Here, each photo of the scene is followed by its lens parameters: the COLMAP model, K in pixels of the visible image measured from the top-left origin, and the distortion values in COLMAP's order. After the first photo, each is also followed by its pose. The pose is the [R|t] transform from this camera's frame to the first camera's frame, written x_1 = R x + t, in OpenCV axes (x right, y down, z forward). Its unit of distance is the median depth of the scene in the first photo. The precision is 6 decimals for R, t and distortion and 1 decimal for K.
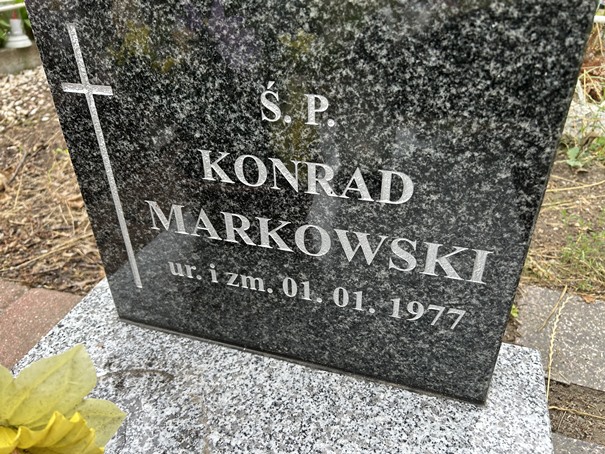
lens RADIAL K [[455.2, 0, 302.5], [0, 455.2, 227.0], [0, 0, 1]] dist [0.083693, -0.122015]
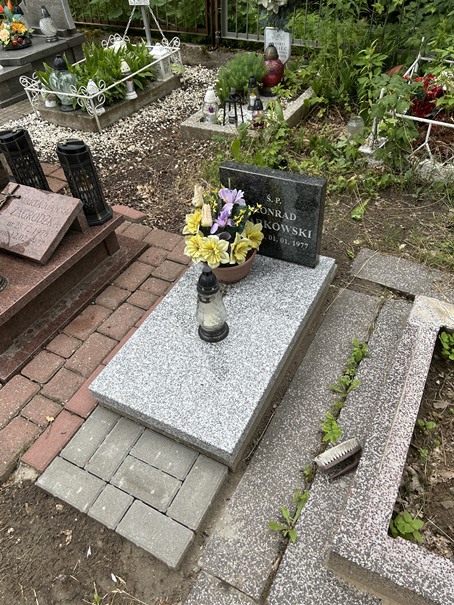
lens RADIAL K [[455.2, 0, 227.0], [0, 455.2, 302.5], [0, 0, 1]] dist [0.083693, -0.122015]
pose [[0.983838, 0.089805, -0.154913, 0.277262], [-0.056190, 0.976278, 0.209104, -0.137408], [0.170017, -0.197020, 0.965545, -3.175387]]
